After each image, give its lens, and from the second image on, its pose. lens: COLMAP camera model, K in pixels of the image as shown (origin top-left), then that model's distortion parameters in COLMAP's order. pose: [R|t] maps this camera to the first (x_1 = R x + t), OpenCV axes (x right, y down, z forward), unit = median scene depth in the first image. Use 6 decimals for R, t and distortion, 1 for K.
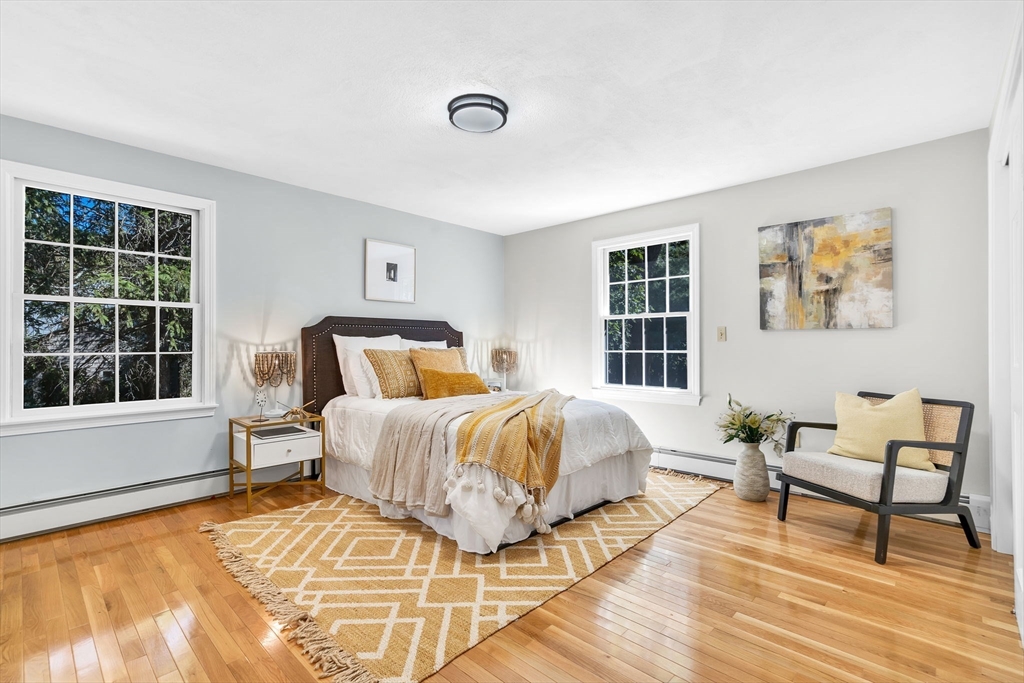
lens RADIAL K [[468.2, 0, 514.5], [0, 468.2, 343.8], [0, 0, 1]] dist [-0.010993, 0.008828]
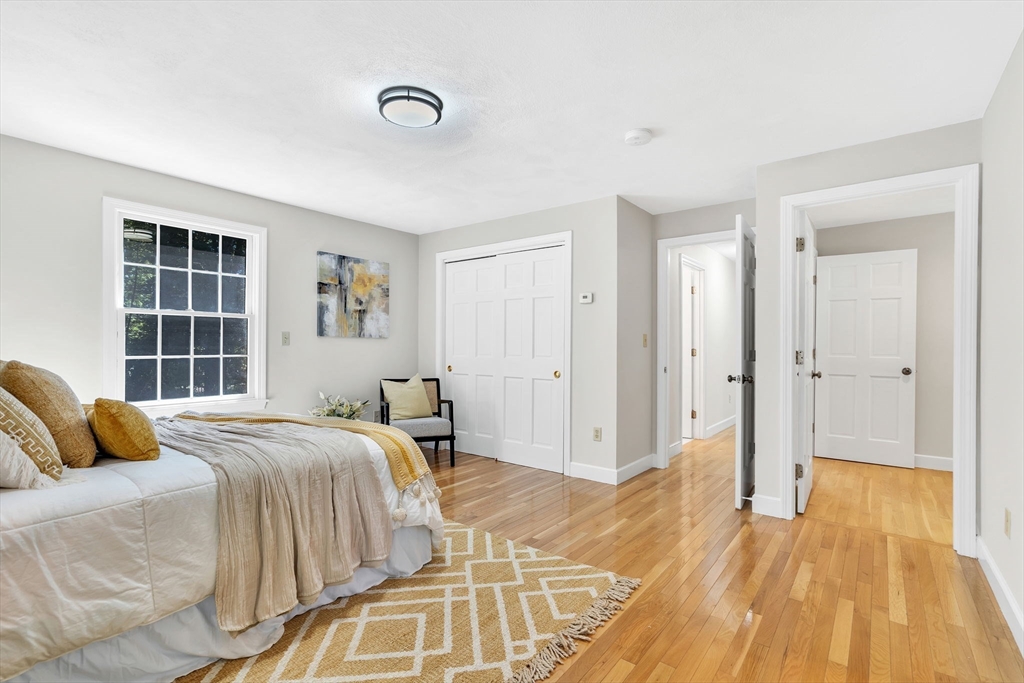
lens RADIAL K [[468.2, 0, 514.5], [0, 468.2, 343.8], [0, 0, 1]] dist [-0.010993, 0.008828]
pose [[-0.092265, 0.004277, 0.995725, -0.807378], [-0.009968, 0.999937, -0.005219, -0.009939], [-0.995685, -0.010406, -0.092217, 0.680766]]
